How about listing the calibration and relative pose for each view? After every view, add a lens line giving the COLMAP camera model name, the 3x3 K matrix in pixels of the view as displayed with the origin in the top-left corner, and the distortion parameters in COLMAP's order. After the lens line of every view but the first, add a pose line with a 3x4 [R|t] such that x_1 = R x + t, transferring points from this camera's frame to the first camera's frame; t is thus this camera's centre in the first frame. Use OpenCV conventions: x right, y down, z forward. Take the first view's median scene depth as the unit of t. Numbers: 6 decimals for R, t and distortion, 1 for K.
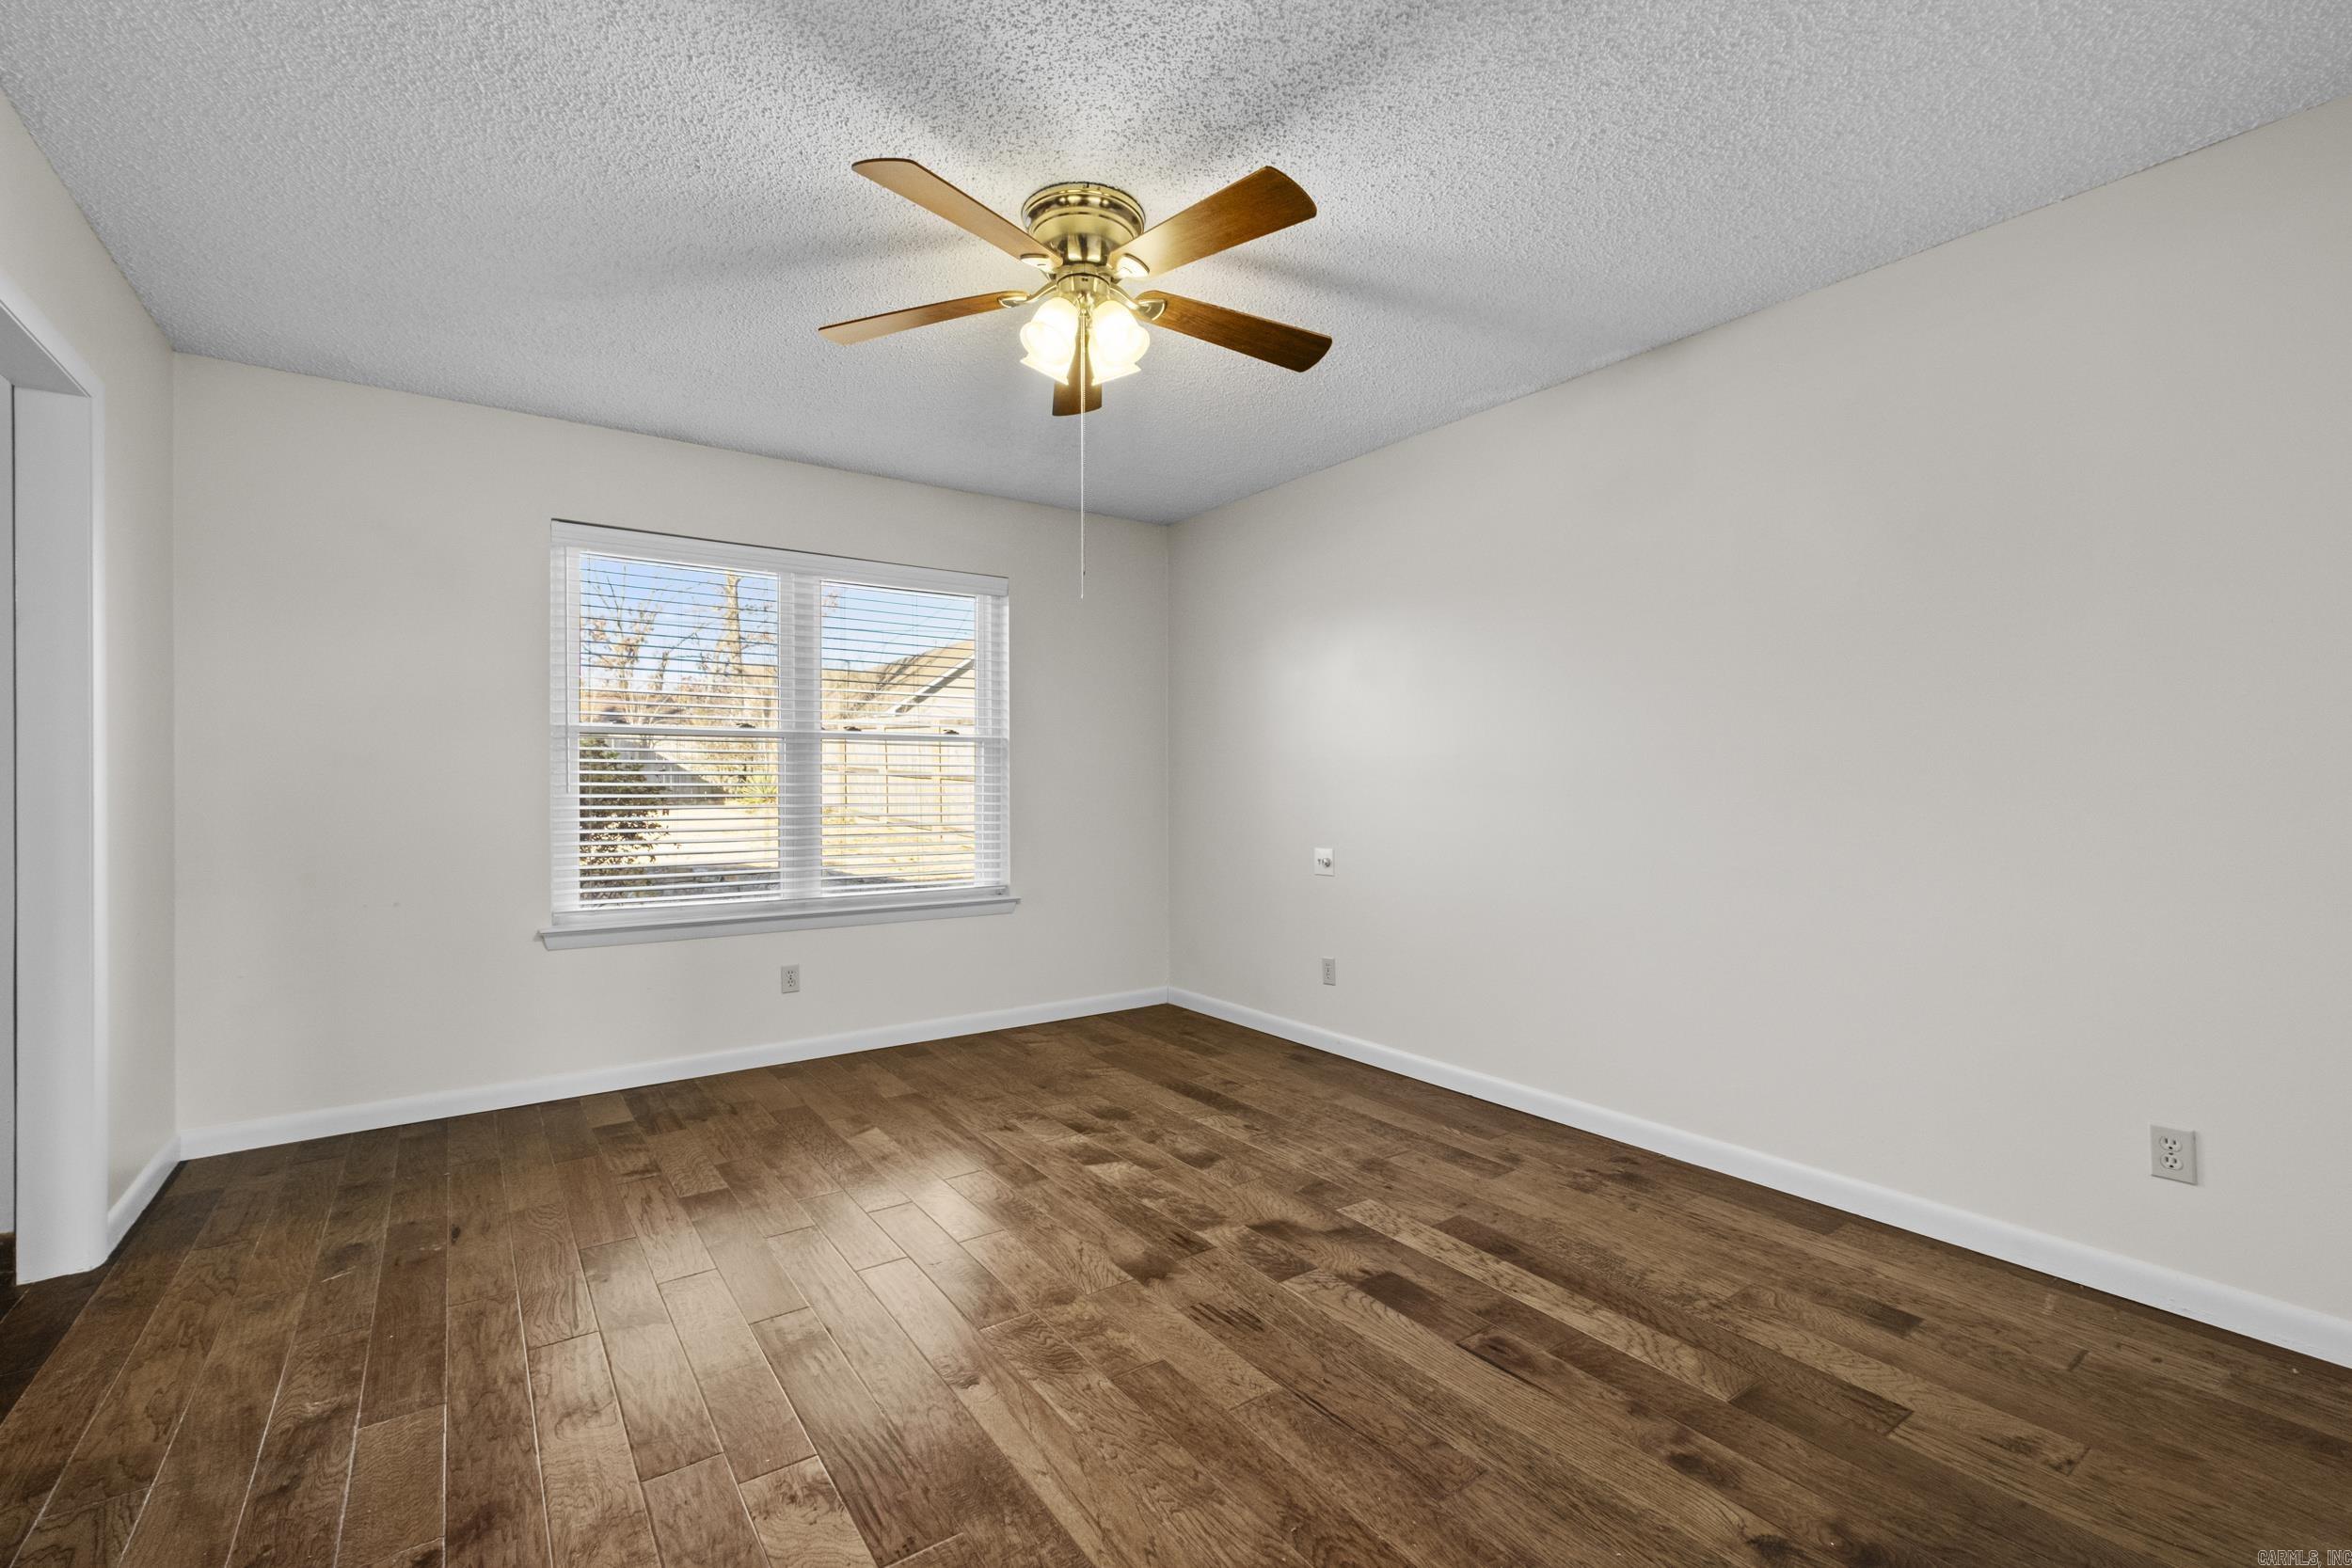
lens RADIAL K [[1013.4, 0, 1162.0], [0, 1013.4, 783.5], [0, 0, 1]] dist [0.003415, 0.000188]
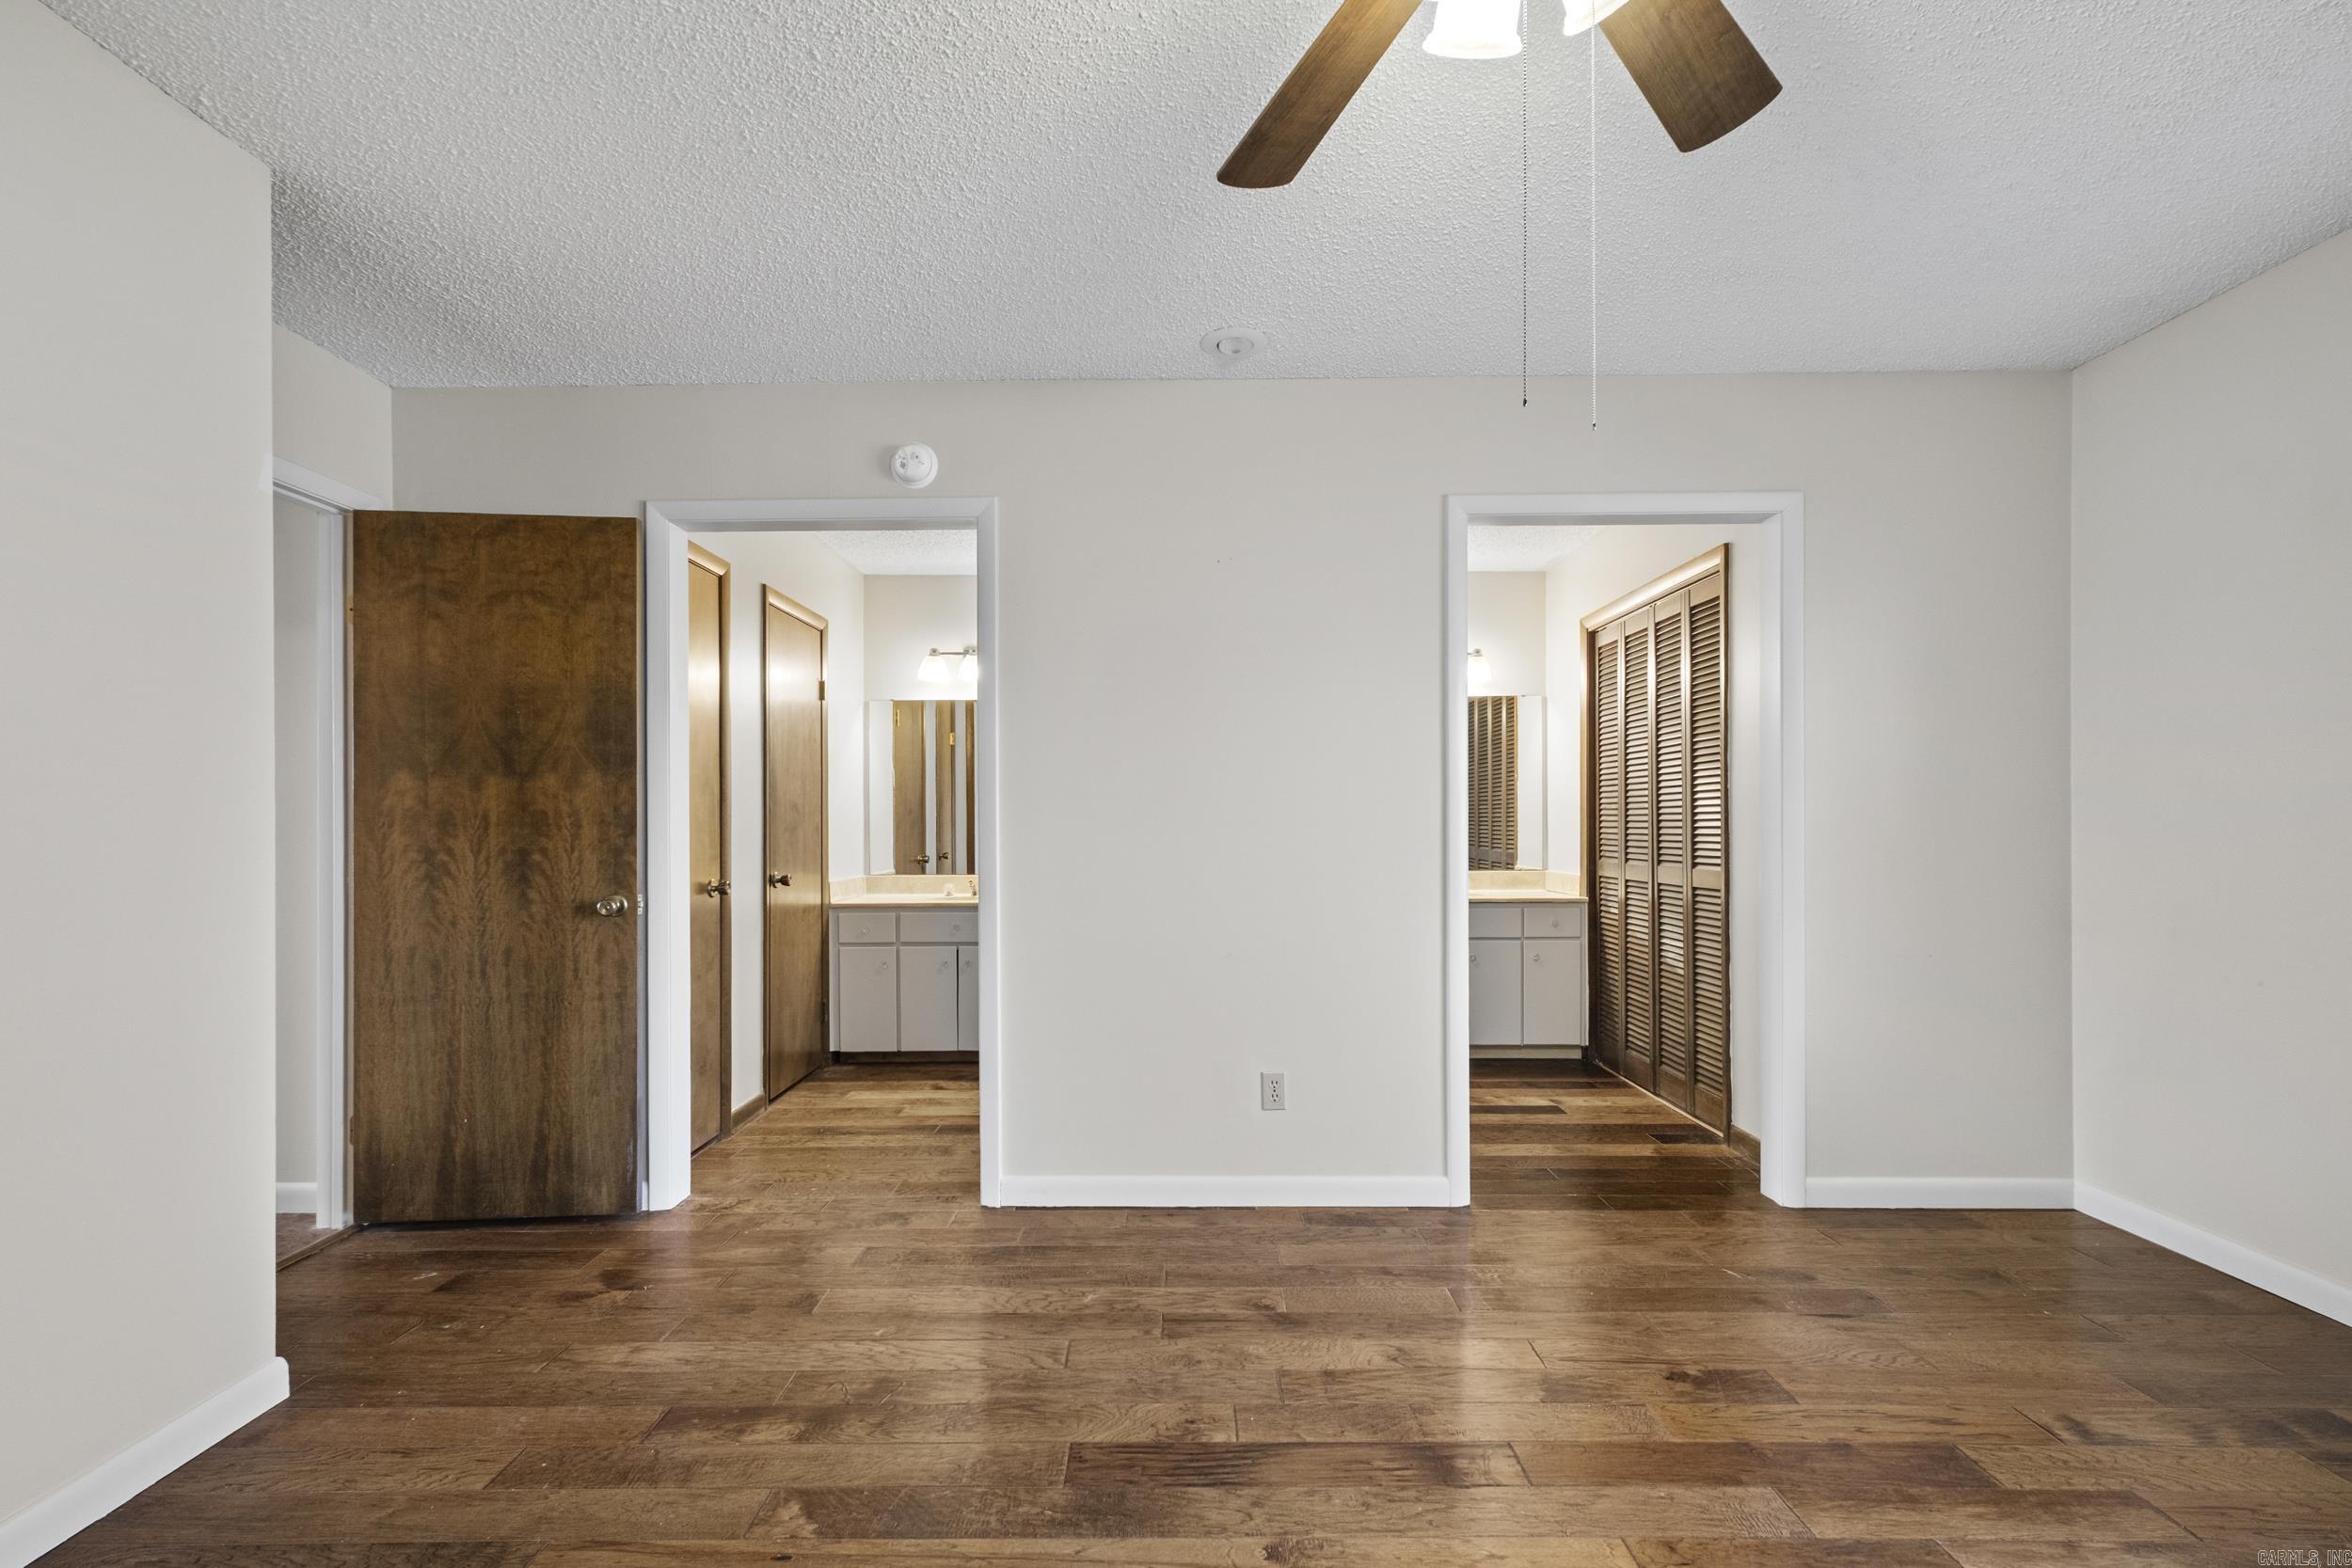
lens RADIAL K [[1039.0, 0, 1158.9], [0, 1039.0, 819.8], [0, 0, 1]] dist [0.006741, -0.000017]
pose [[-0.584670, 0.004225, -0.811260, 0.446501], [0.007135, 0.999975, 0.000066, -0.002054], [0.811240, -0.005750, -0.584685, 1.165445]]
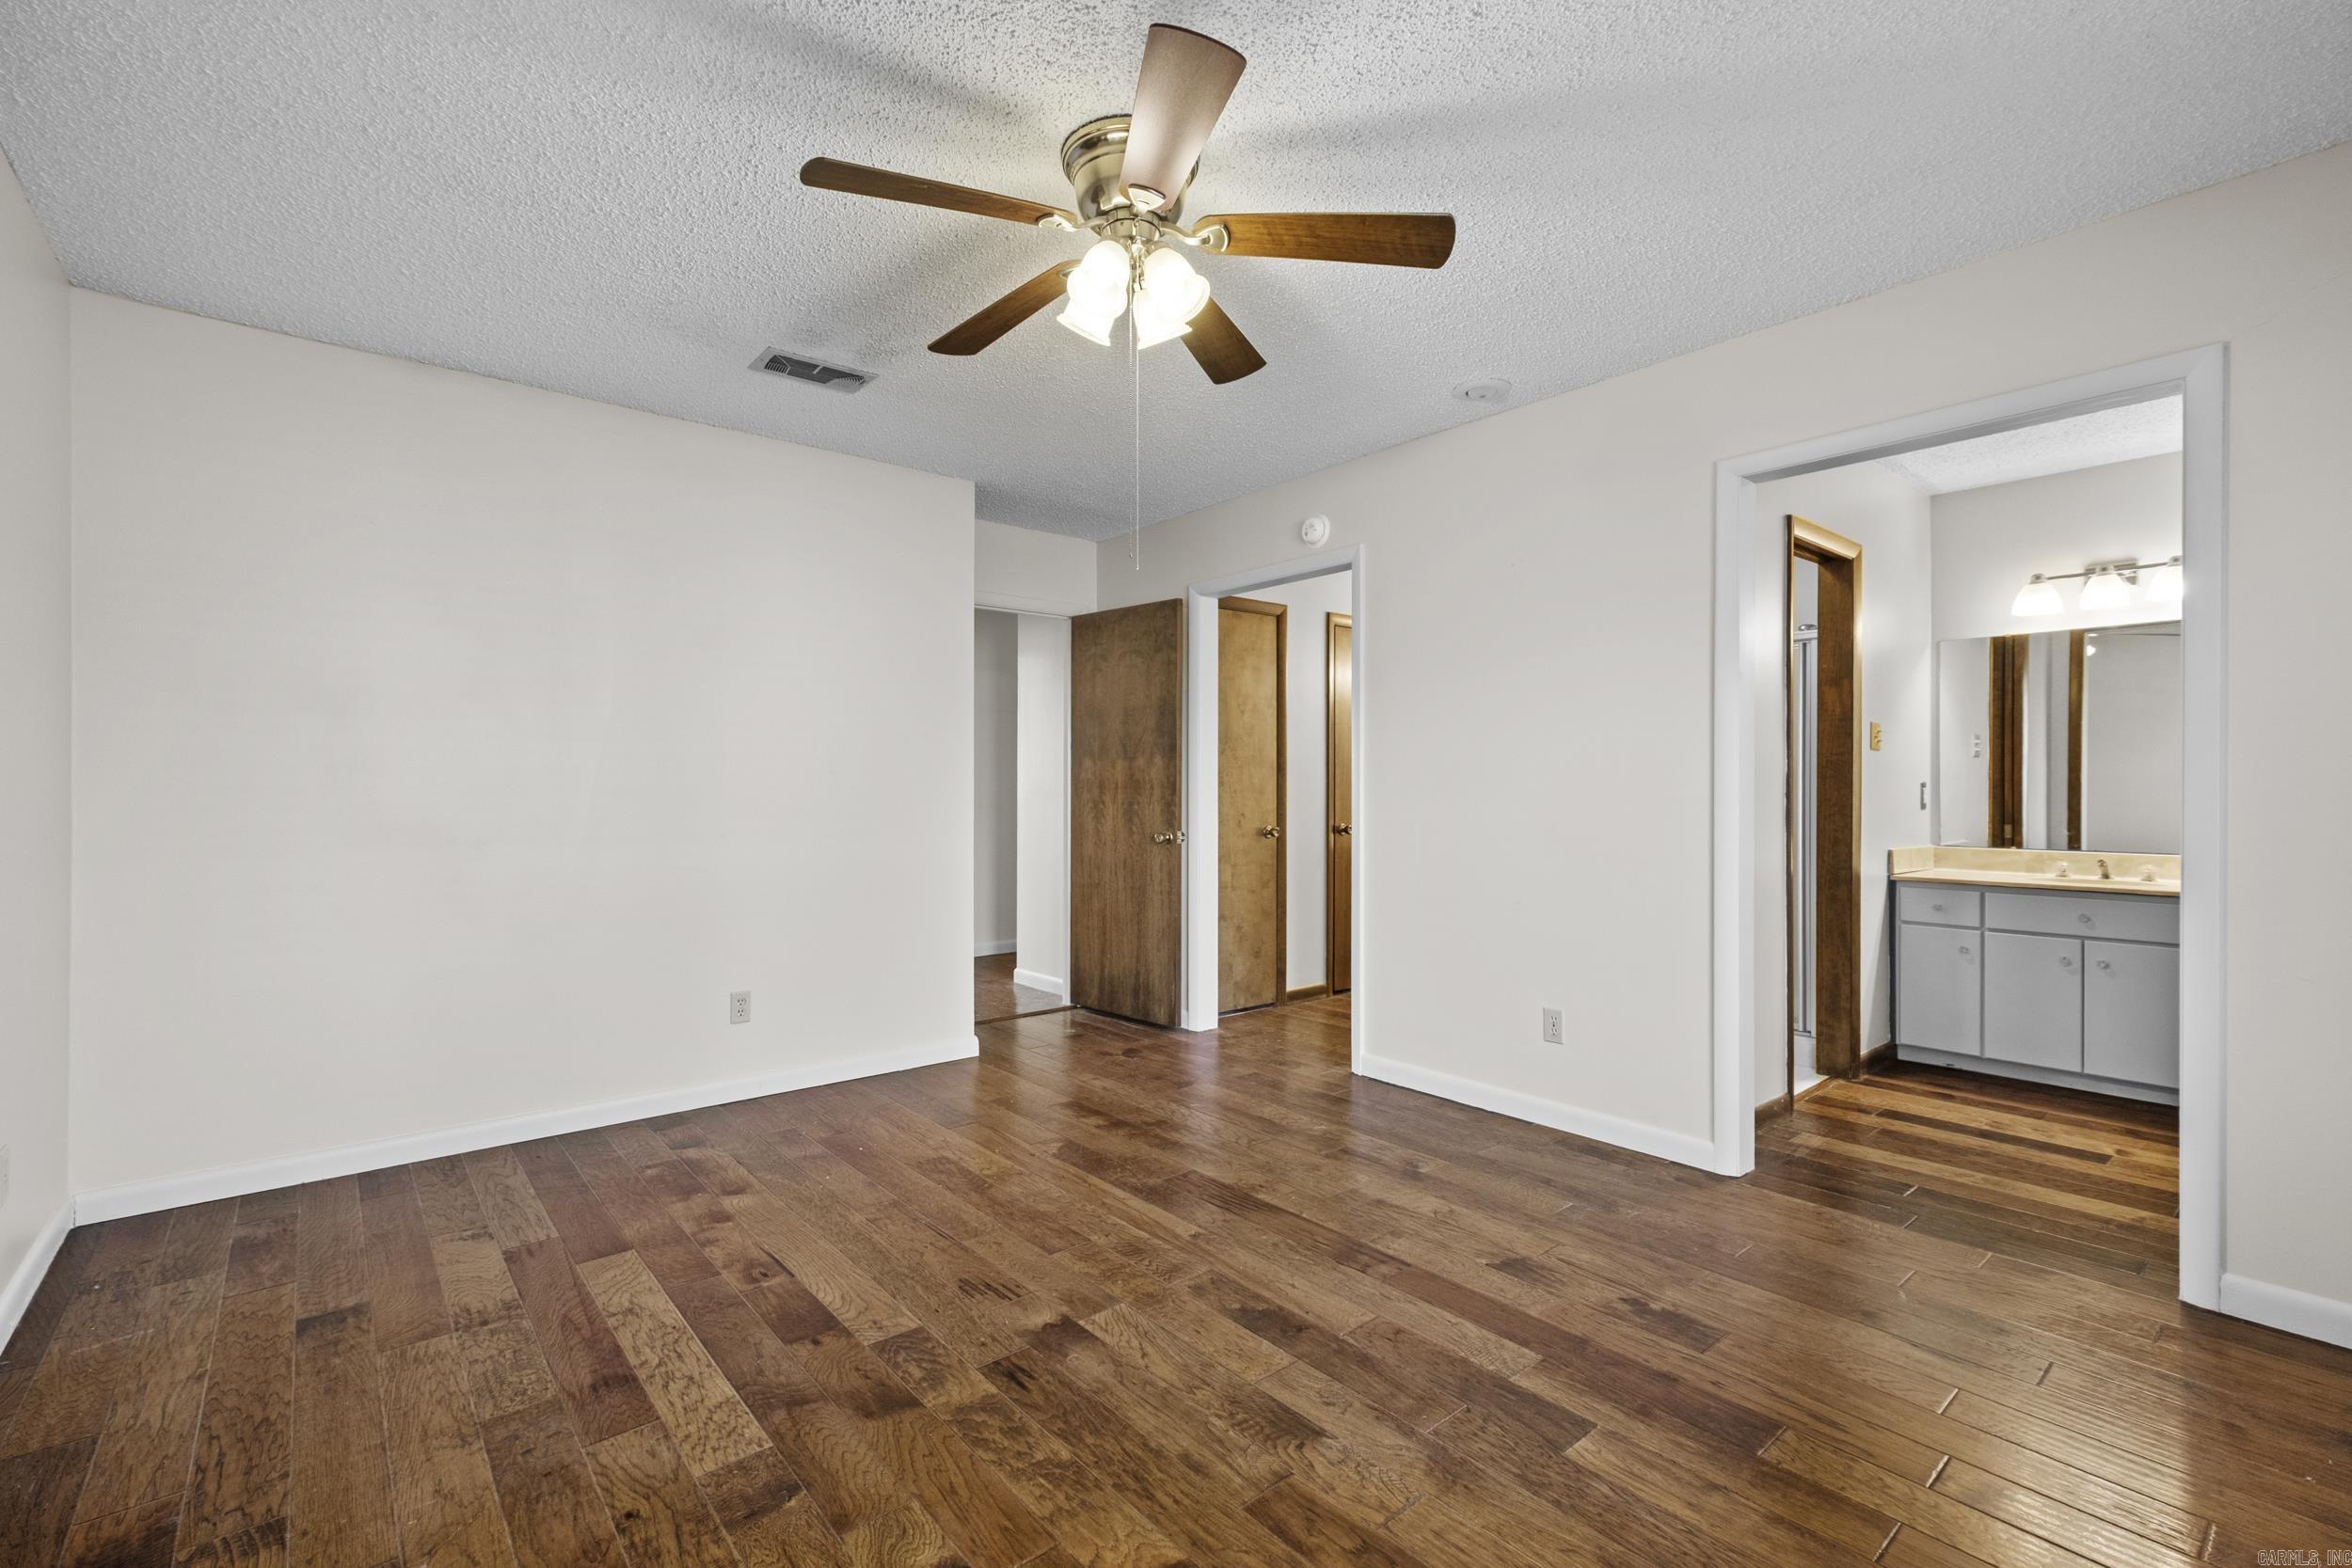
lens RADIAL K [[1013.4, 0, 1162.0], [0, 1013.4, 783.5], [0, 0, 1]] dist [0.003415, 0.000188]
pose [[-0.996625, 0.004990, -0.081939, -0.030883], [0.005287, 0.999980, -0.003414, -0.002685], [0.081921, -0.003836, -0.996631, 1.917046]]
